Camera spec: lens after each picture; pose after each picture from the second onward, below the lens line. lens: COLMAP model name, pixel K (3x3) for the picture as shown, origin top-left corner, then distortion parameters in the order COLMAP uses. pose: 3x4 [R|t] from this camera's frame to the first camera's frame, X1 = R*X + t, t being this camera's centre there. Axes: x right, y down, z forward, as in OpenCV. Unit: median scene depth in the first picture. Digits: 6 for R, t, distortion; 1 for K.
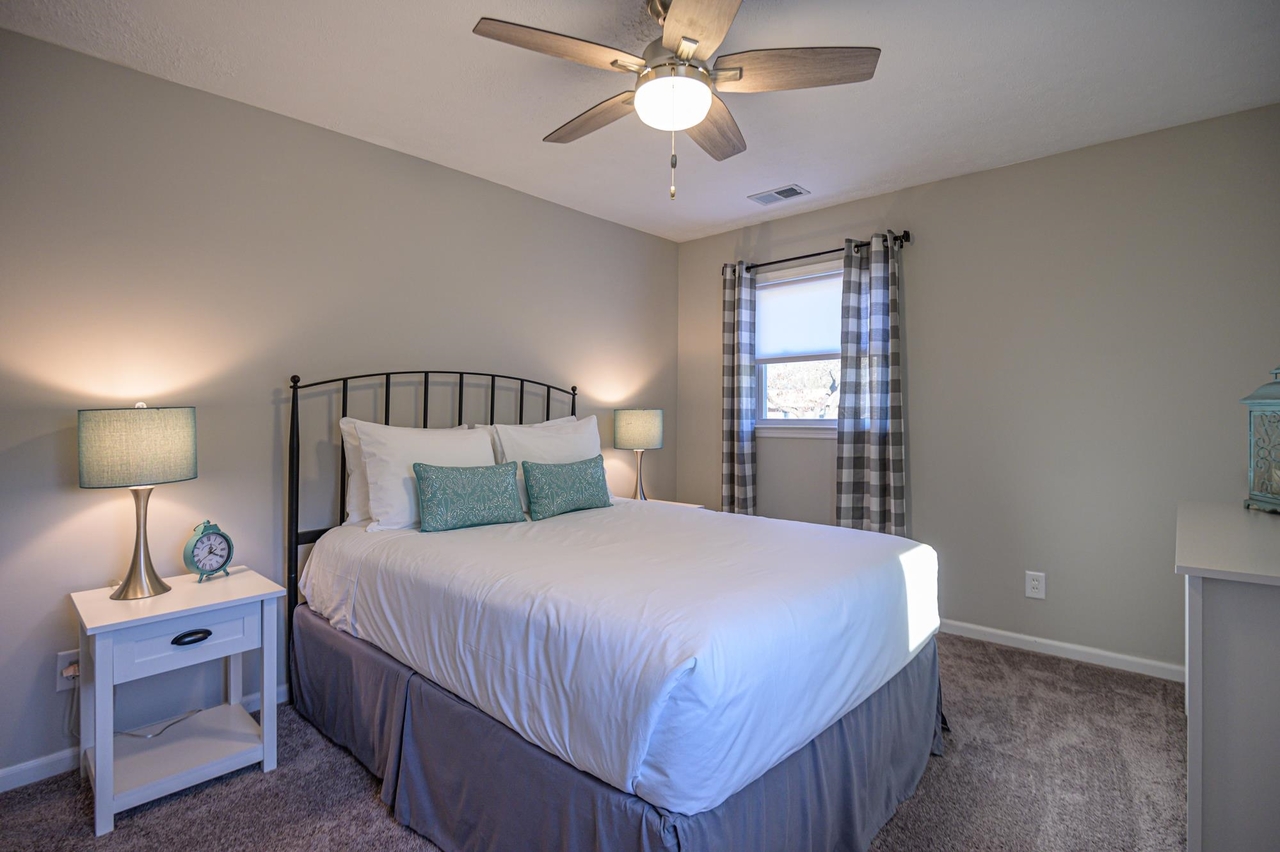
lens RADIAL K [[617.2, 0, 640.8], [0, 617.2, 392.5], [0, 0, 1]] dist [0.000720, -0.000049]
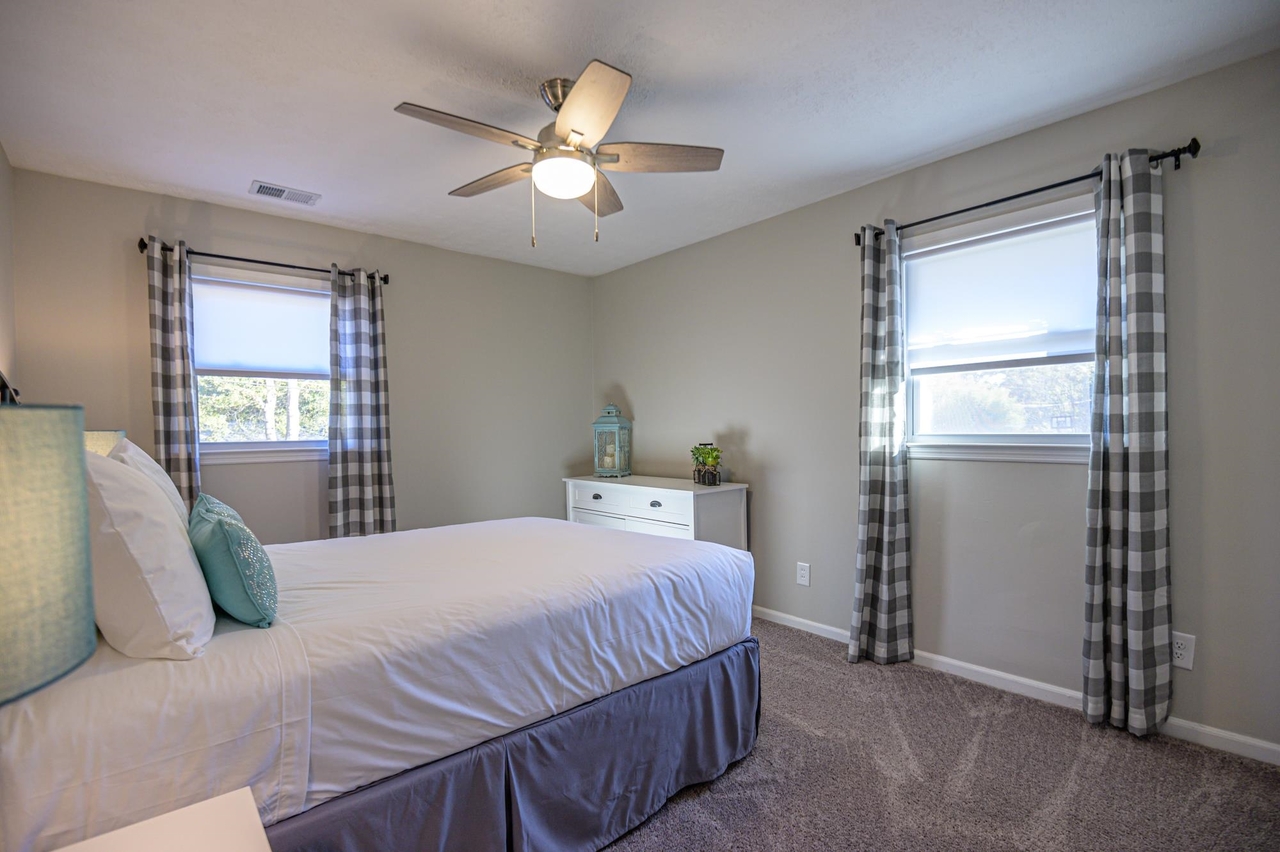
lens RADIAL K [[613.0, 0, 640.0], [0, 613.0, 426.0], [0, 0, 1]] dist [-0.000619, -0.000496]
pose [[0.099574, 0.006004, 0.995012, -0.632737], [-0.010755, 0.999930, -0.004957, 0.020193], [-0.994972, -0.010208, 0.099632, 0.401023]]
